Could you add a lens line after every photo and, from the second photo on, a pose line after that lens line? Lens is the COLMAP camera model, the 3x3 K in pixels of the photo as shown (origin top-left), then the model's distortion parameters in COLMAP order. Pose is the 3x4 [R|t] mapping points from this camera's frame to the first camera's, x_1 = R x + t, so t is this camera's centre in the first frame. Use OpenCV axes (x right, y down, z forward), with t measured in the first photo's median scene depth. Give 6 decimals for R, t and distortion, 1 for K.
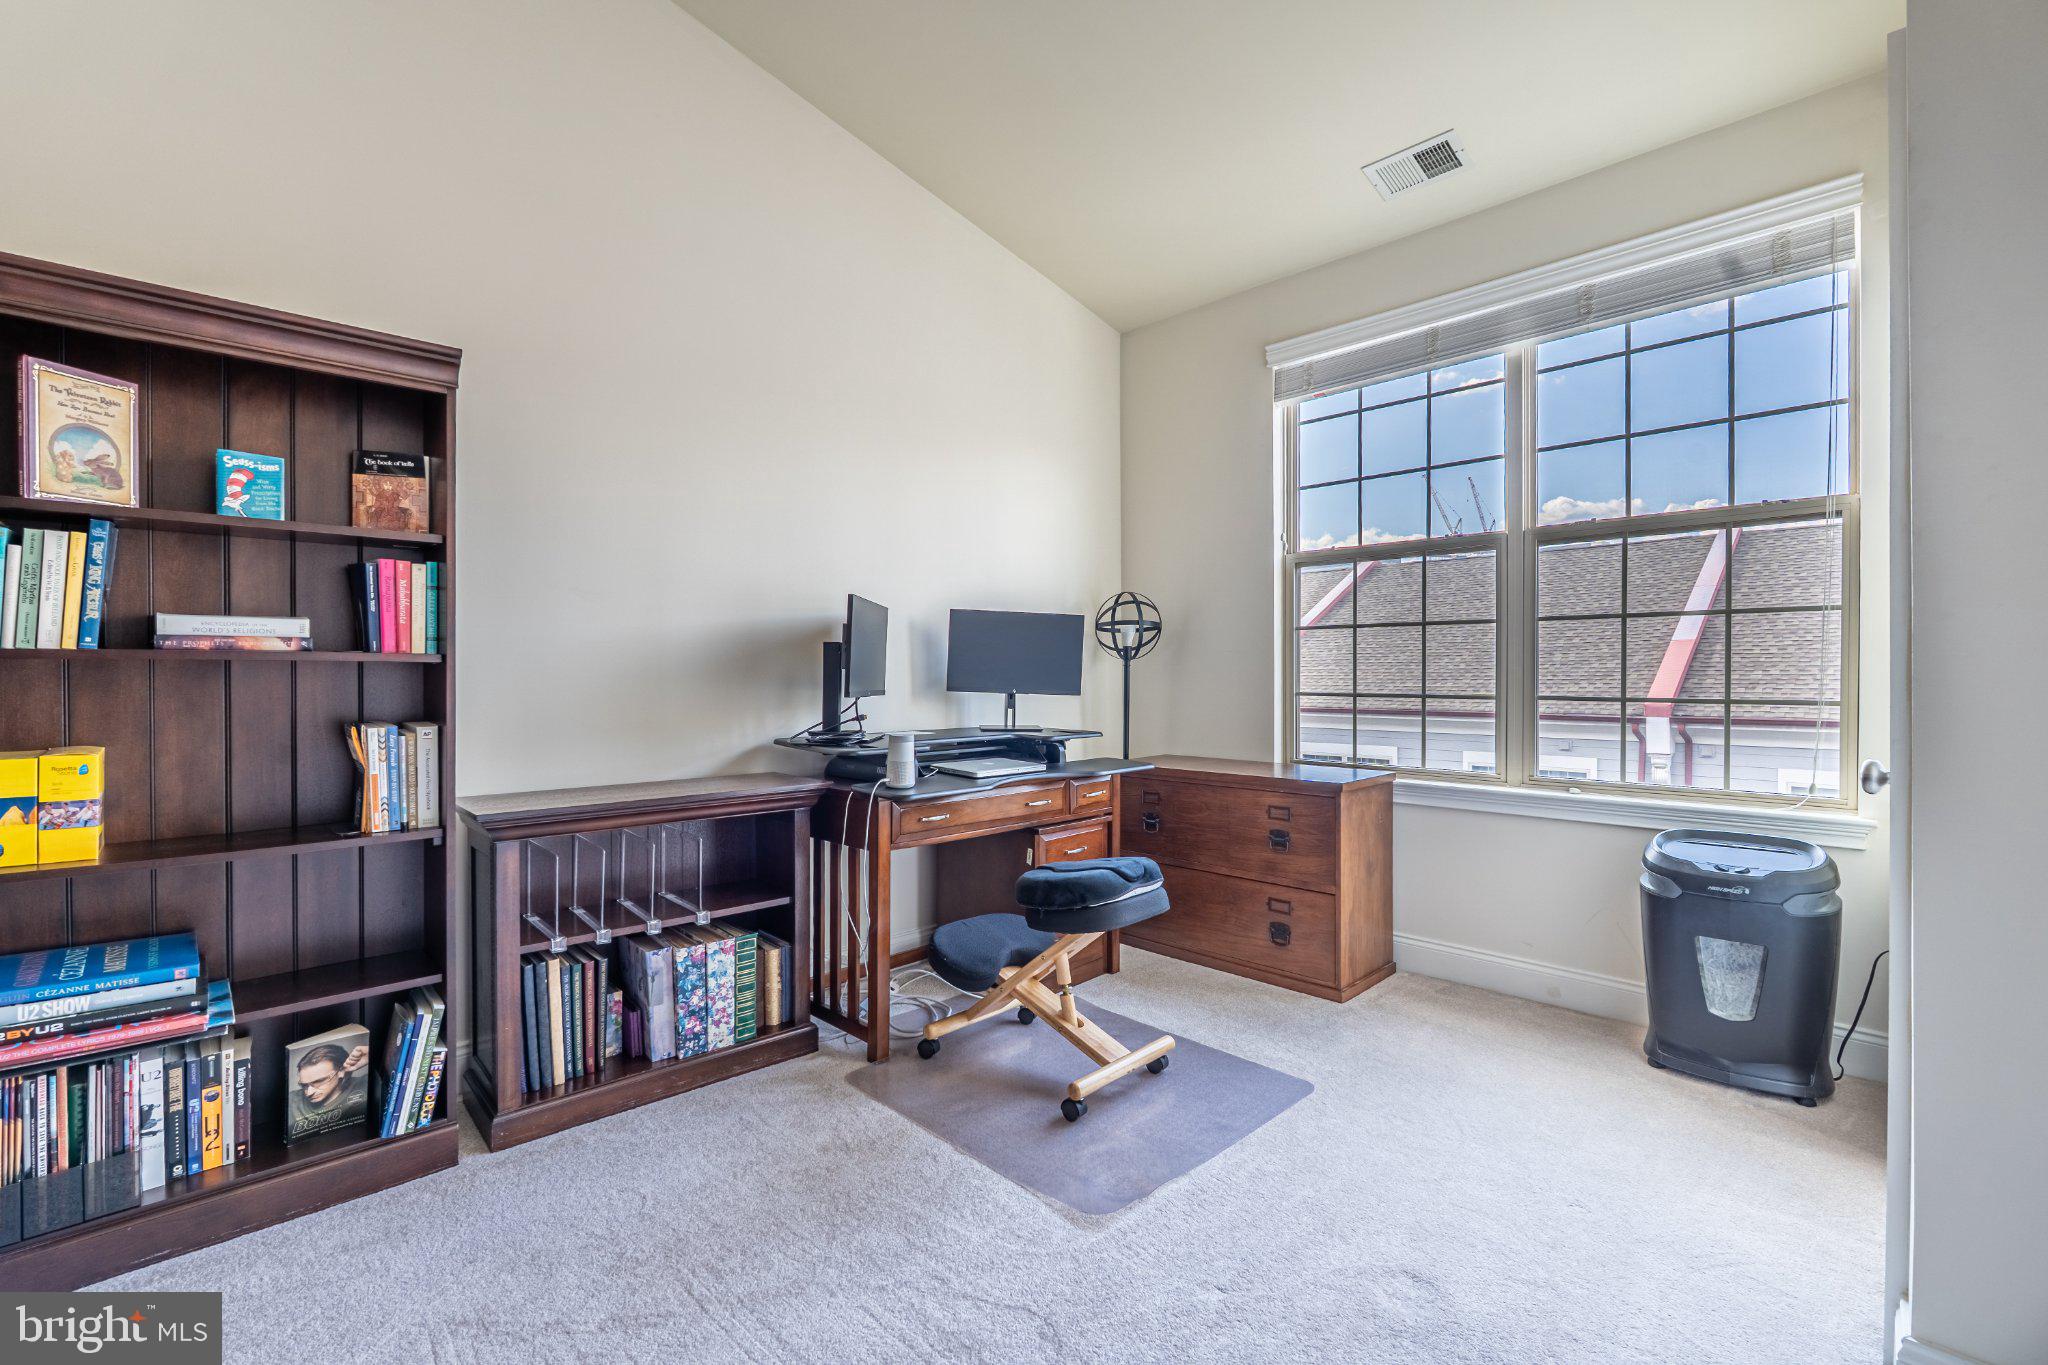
lens RADIAL K [[895.2, 0, 1020.7], [0, 895.2, 691.1], [0, 0, 1]] dist [-0.008762, 0.000537]
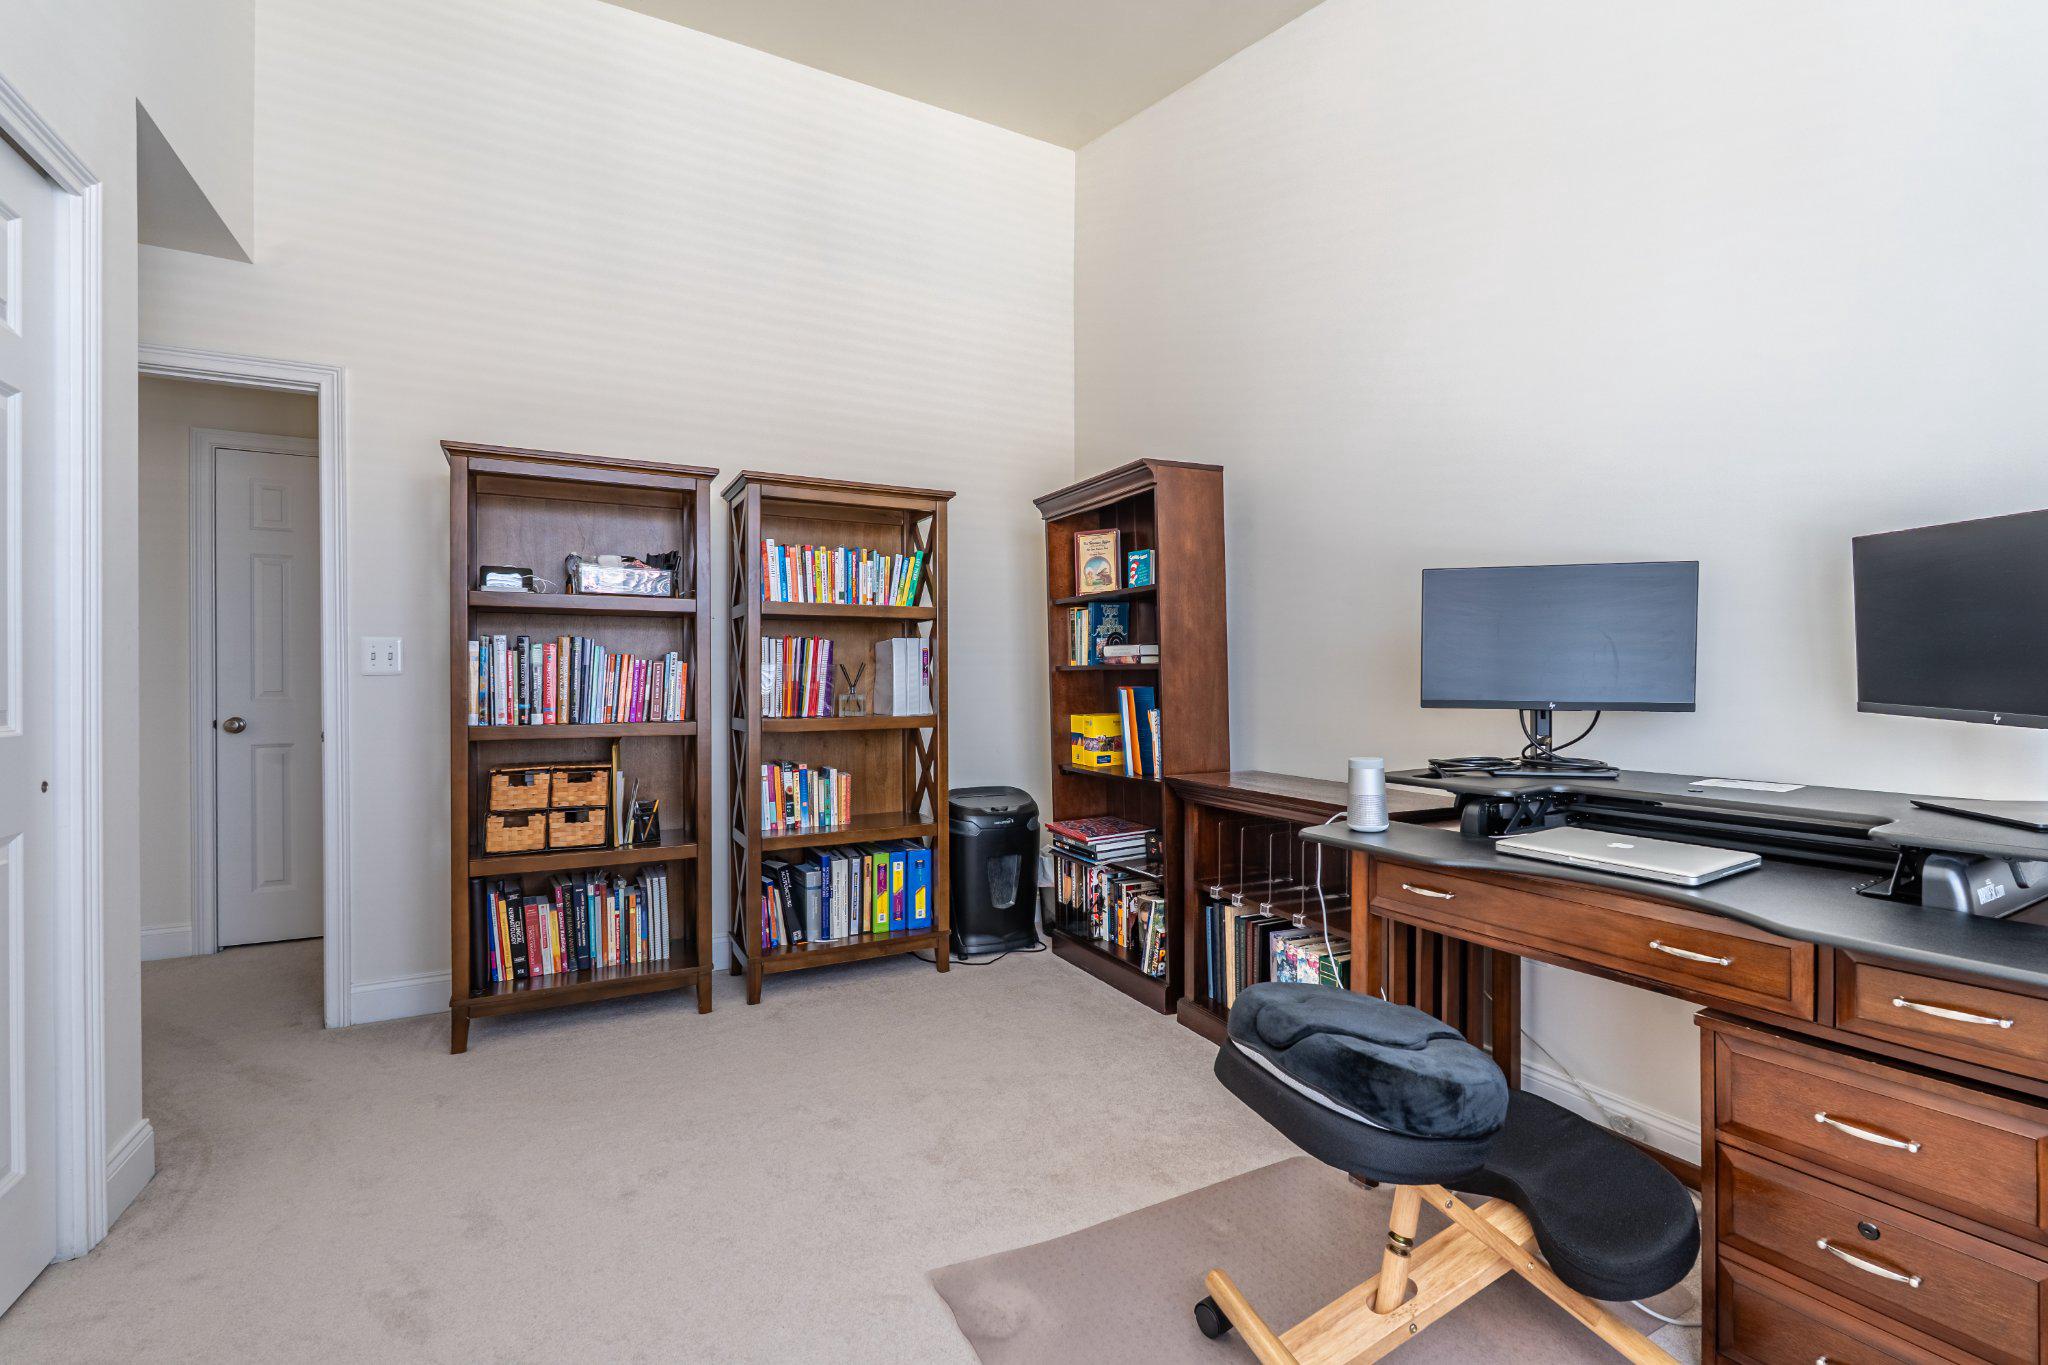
lens RADIAL K [[895.2, 0, 1020.7], [0, 895.2, 691.1], [0, 0, 1]] dist [-0.008762, 0.000537]
pose [[-0.279971, 0.013536, -0.959913, 0.677778], [-0.017094, 0.999672, 0.019082, -0.016151], [0.959856, 0.021752, -0.279647, 0.964368]]
